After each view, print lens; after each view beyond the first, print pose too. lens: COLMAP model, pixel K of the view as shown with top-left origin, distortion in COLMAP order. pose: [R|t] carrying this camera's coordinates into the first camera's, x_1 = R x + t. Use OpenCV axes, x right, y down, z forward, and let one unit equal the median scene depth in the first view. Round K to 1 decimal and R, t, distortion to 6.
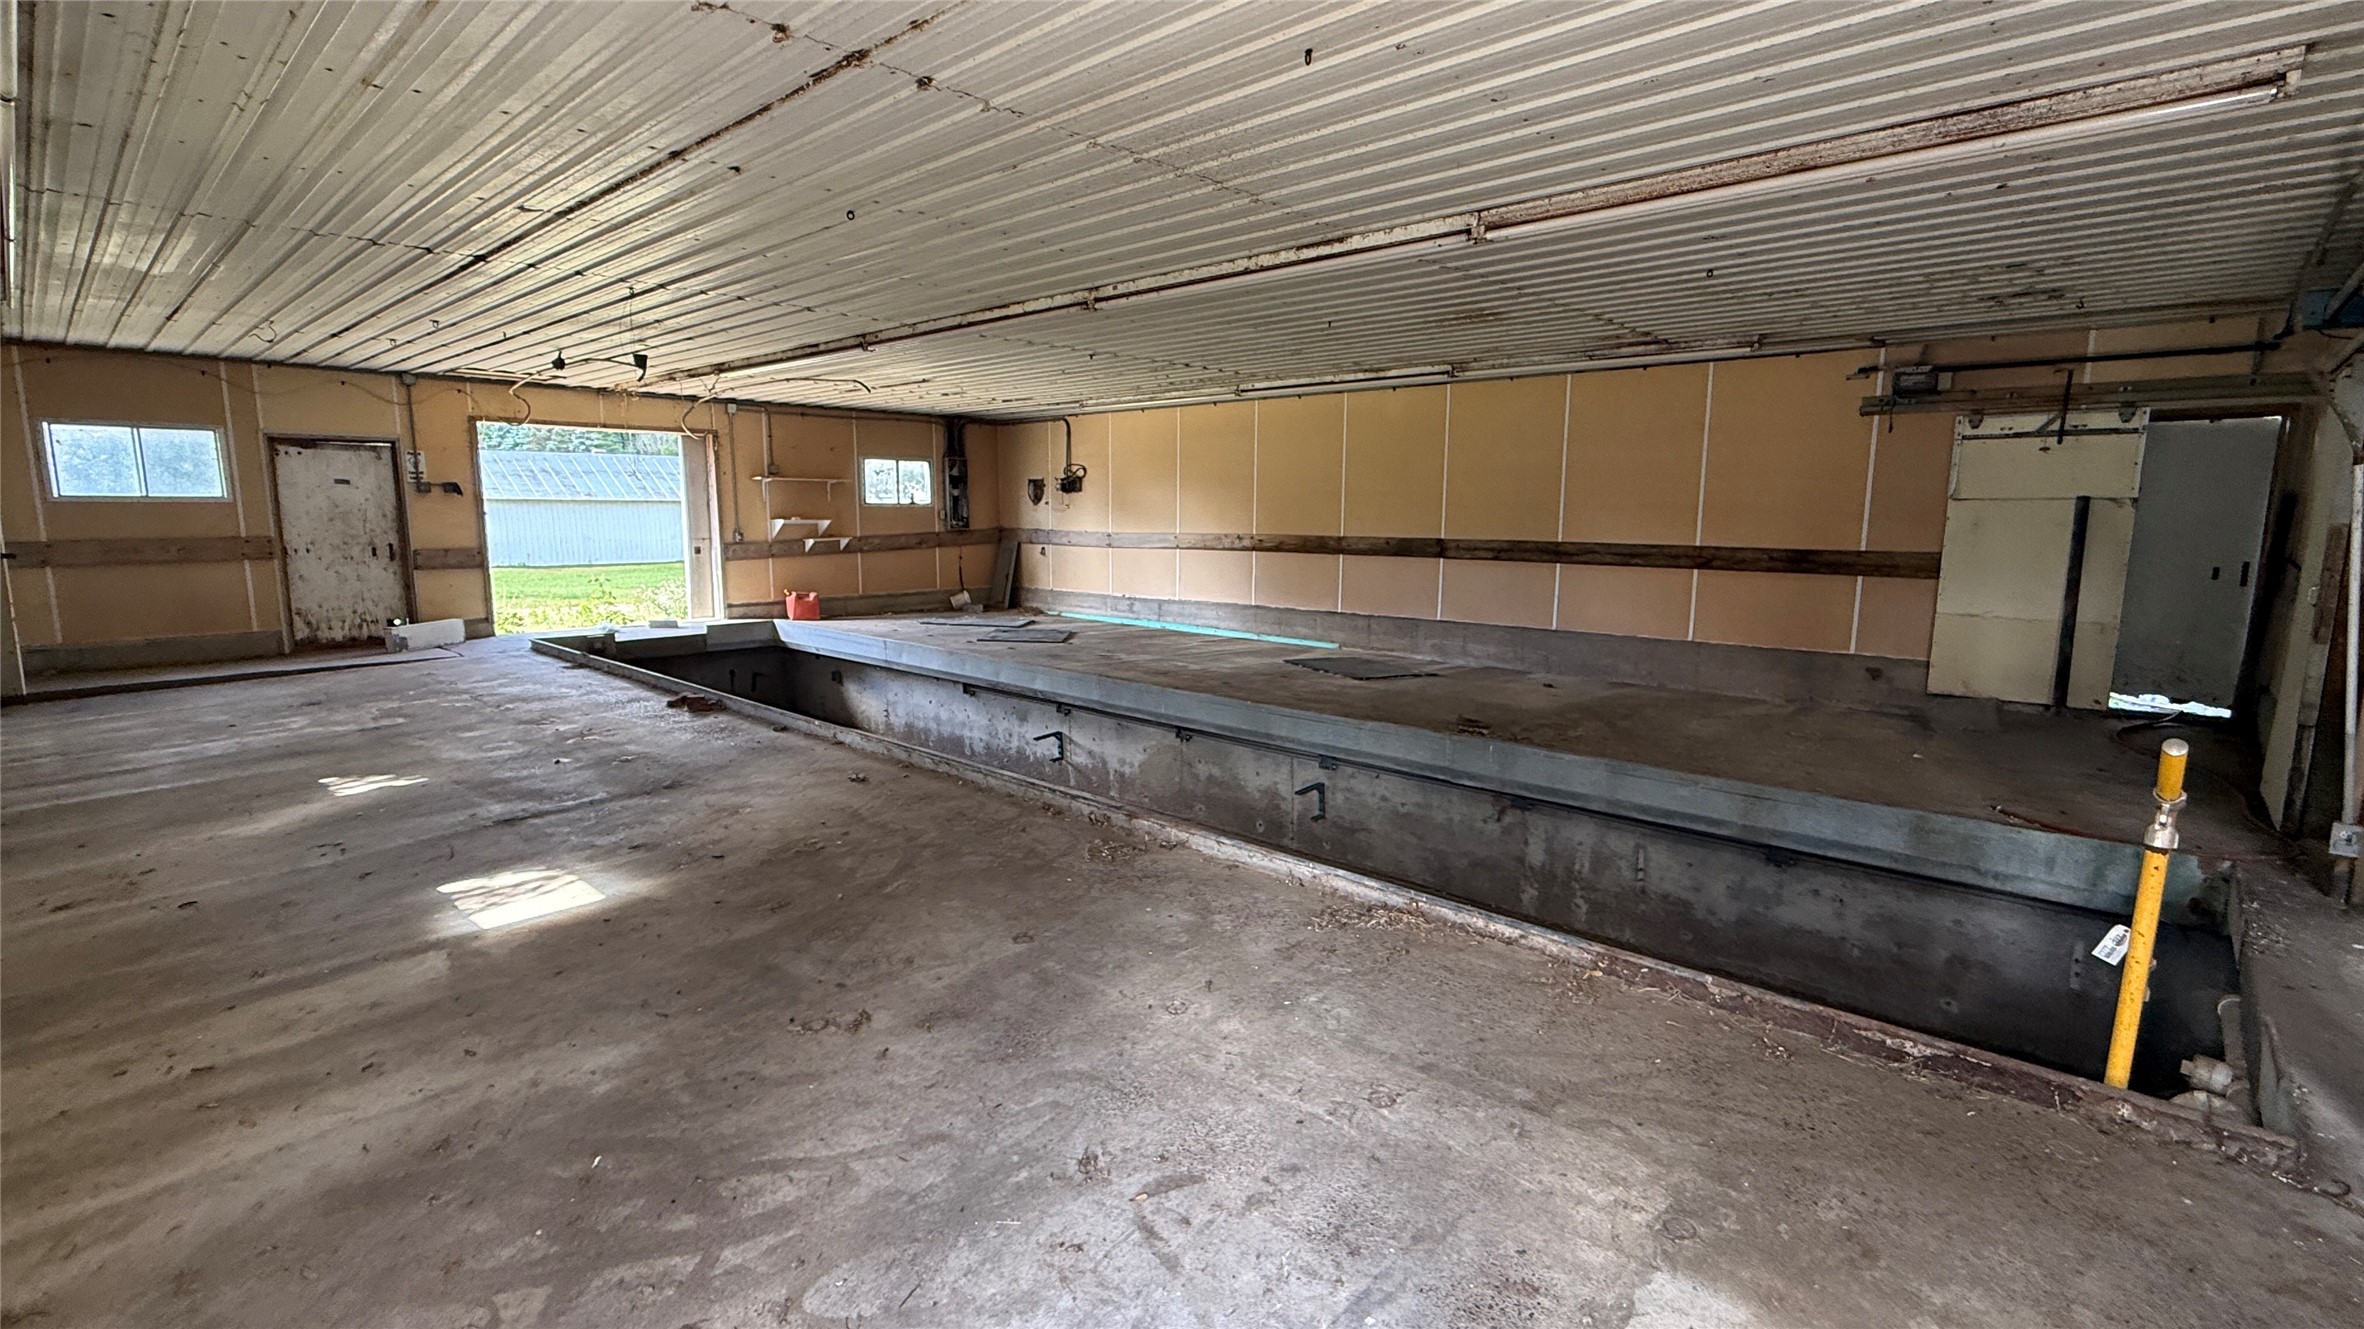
lens RADIAL K [[1053.7, 0, 1186.5], [0, 1053.7, 663.4], [0, 0, 1]] dist [0.001879, 0.000020]
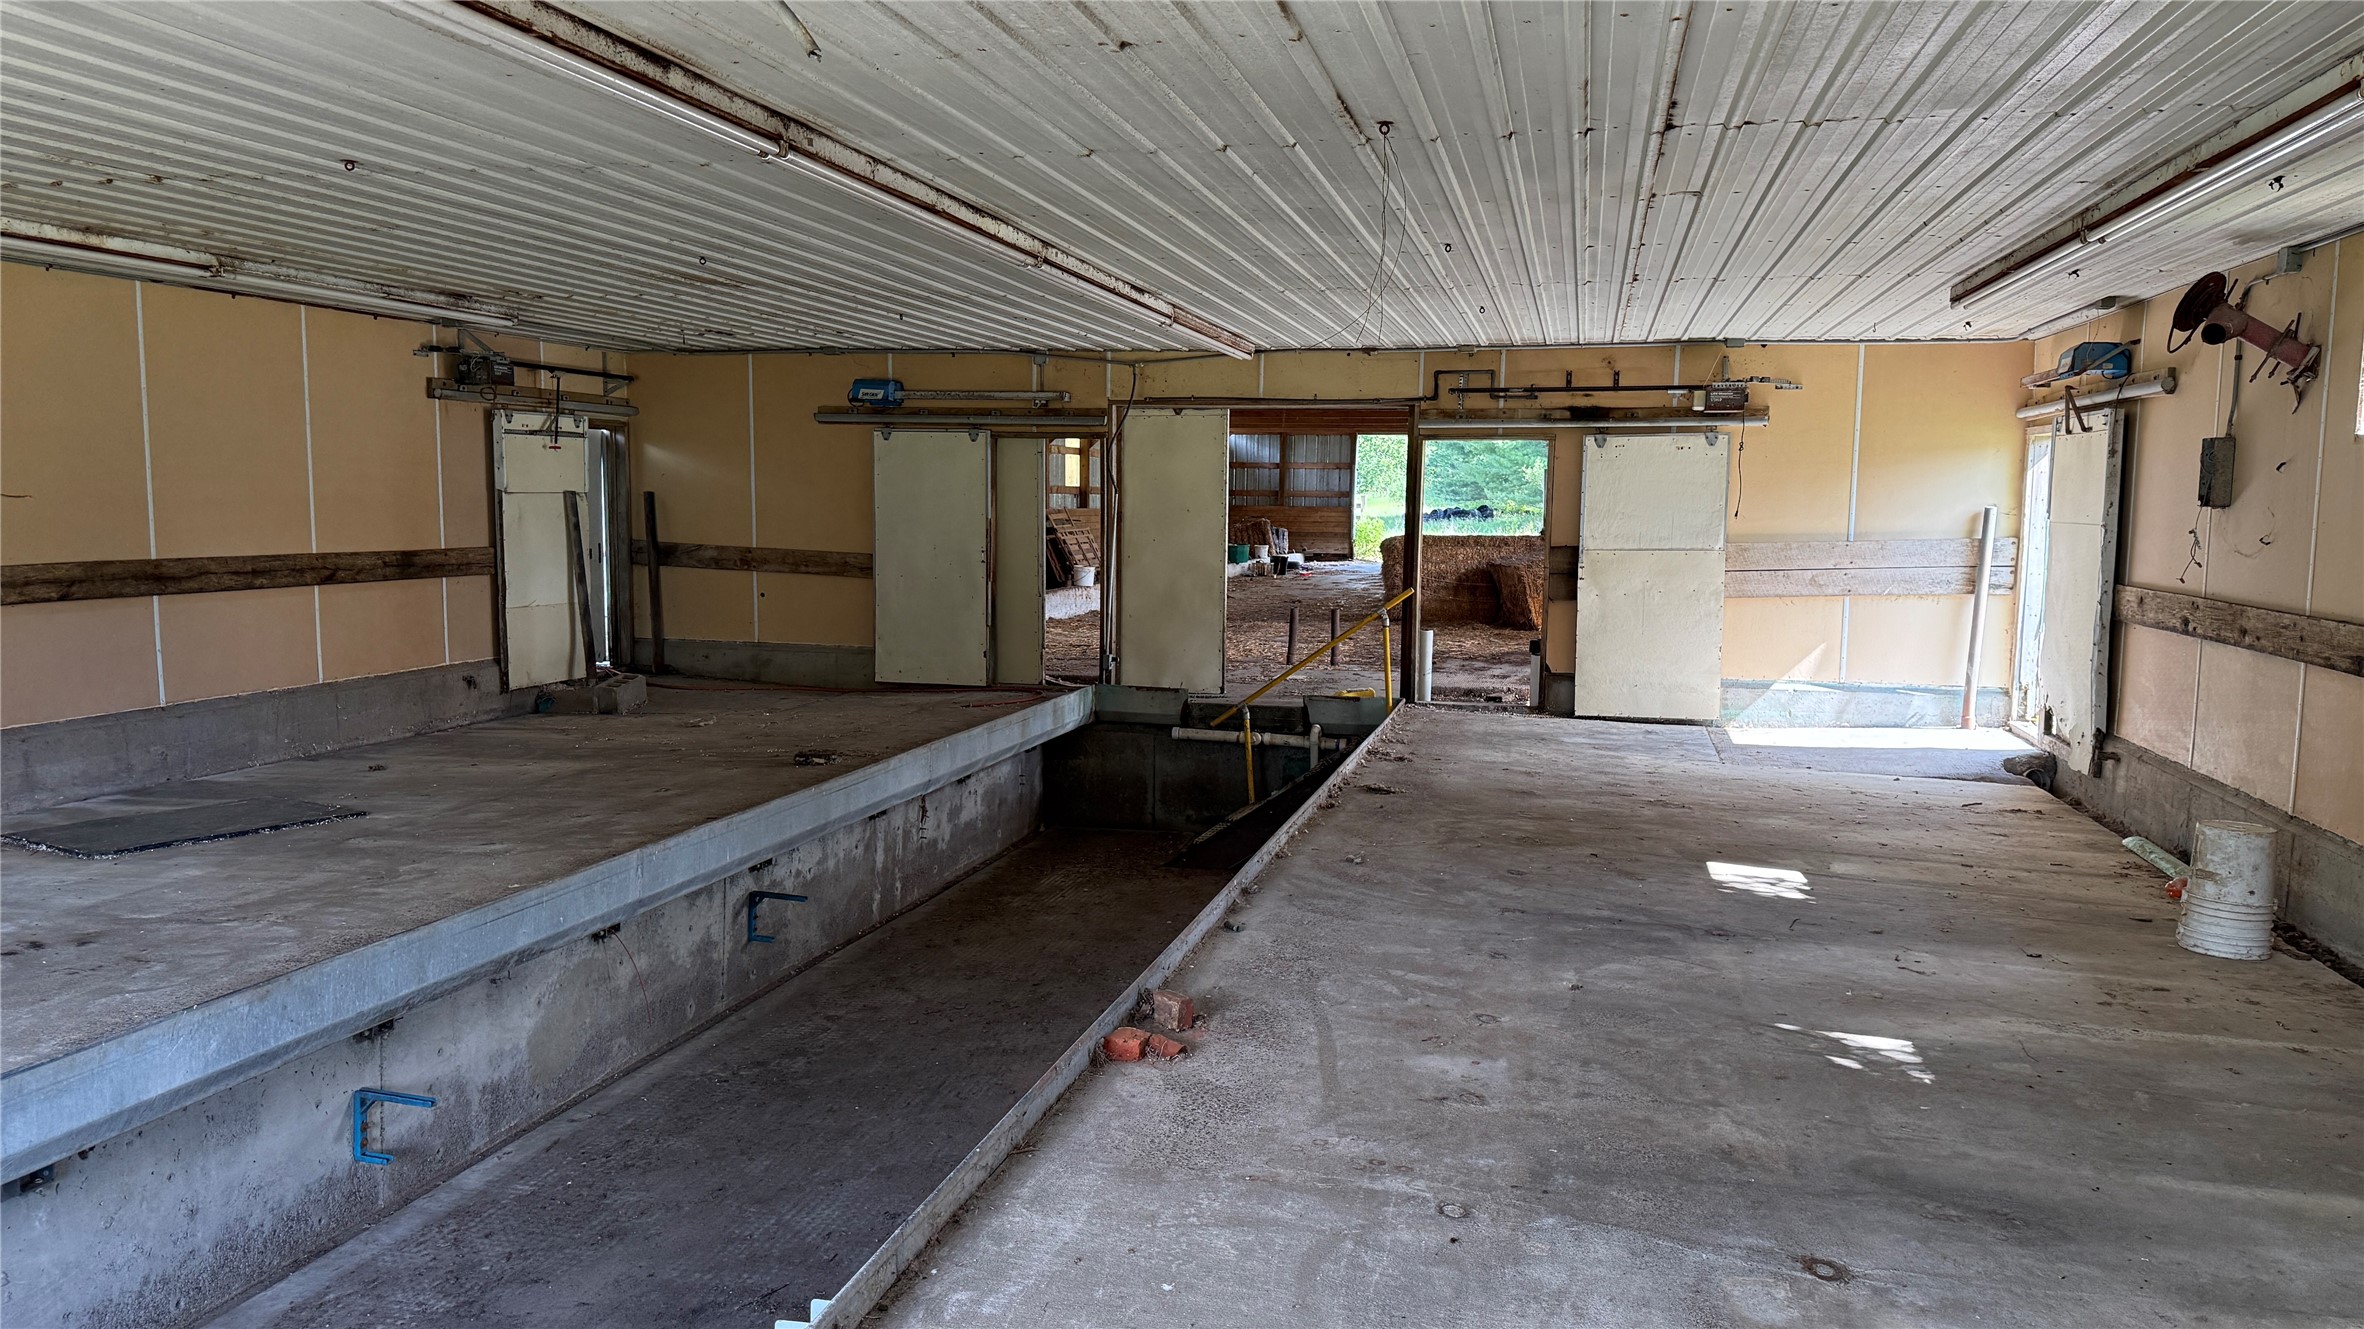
lens RADIAL K [[1665.1, 0, 1183.4], [0, 1665.1, 670.6], [0, 0, 1]] dist [0.018527, -0.007214]
pose [[-0.480969, -0.103418, 0.870617, -0.915257], [0.113461, 0.977326, 0.178774, -0.190097], [-0.869365, 0.184766, -0.458330, 1.136425]]
